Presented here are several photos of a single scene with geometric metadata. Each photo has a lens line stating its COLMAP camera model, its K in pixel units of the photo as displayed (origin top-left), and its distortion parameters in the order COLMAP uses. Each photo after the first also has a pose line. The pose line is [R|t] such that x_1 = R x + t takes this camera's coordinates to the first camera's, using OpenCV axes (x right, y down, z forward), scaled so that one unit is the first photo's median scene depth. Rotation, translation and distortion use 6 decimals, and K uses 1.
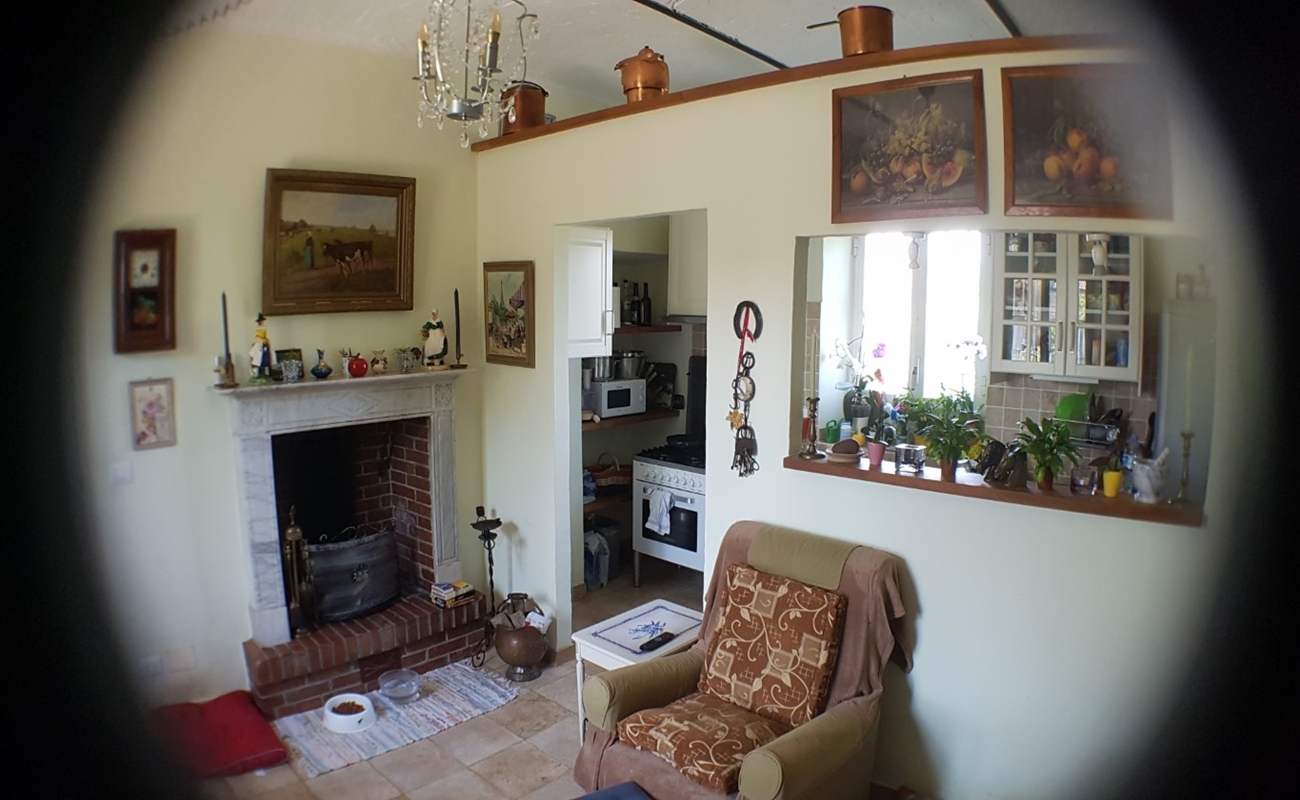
lens RADIAL K [[777.2, 0, 650.0], [0, 777.2, 400.0], [0, 0, 1]] dist [-0.163777, -0.083797]
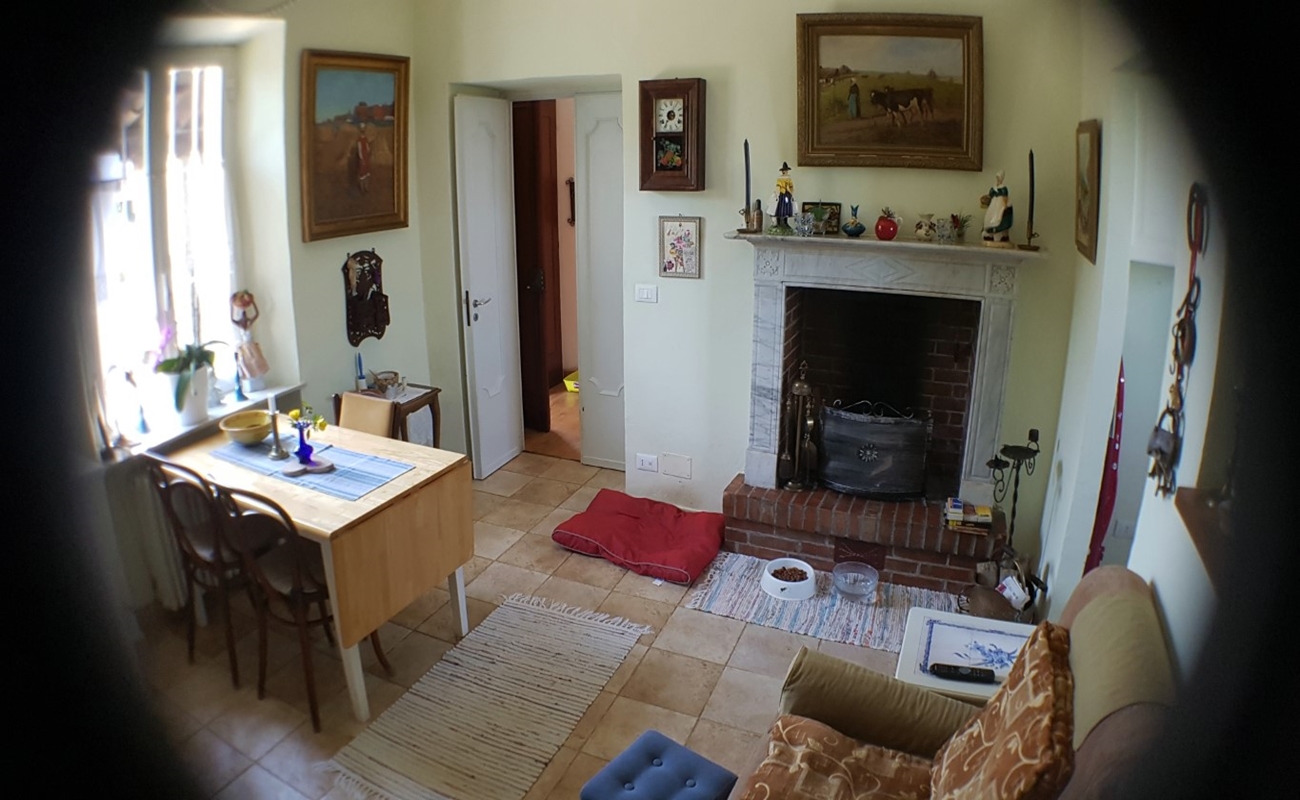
lens RADIAL K [[777.2, 0, 650.0], [0, 777.2, 400.0], [0, 0, 1]] dist [-0.163777, -0.083797]
pose [[0.323841, 0.272325, -0.906072, 0.380880], [-0.116649, 0.961865, 0.247402, -0.036868], [0.938893, 0.025574, 0.343258, 0.425613]]
